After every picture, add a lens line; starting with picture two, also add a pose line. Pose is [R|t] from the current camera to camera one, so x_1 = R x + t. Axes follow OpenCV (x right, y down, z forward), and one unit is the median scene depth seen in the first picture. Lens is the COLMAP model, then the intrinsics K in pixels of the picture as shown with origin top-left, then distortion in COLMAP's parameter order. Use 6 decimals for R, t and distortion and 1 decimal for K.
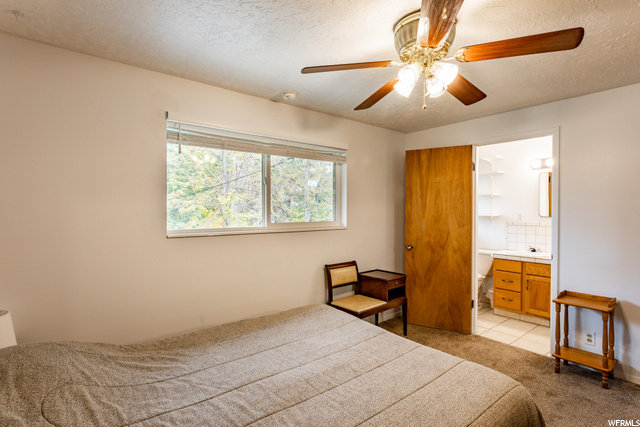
lens RADIAL K [[321.8, 0, 320.0], [0, 321.8, 213.5], [0, 0, 1]] dist [0.000680, 0.000297]
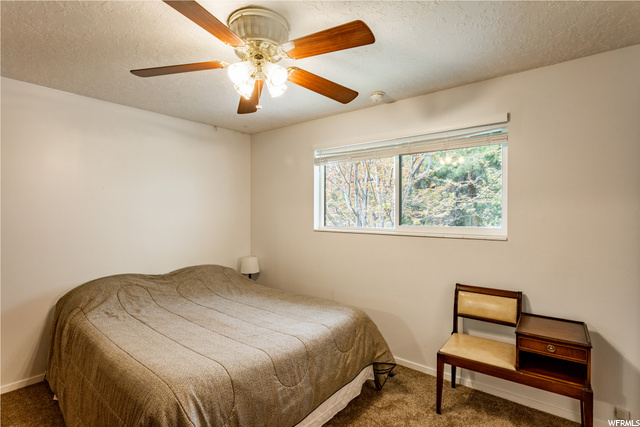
lens RADIAL K [[321.8, 0, 320.0], [0, 321.8, 213.5], [0, 0, 1]] dist [0.000680, 0.000297]
pose [[0.193402, 0.002178, -0.981117, 0.716550], [-0.007464, 0.999972, 0.000748, -0.005293], [0.981091, 0.007179, 0.193413, 0.535379]]
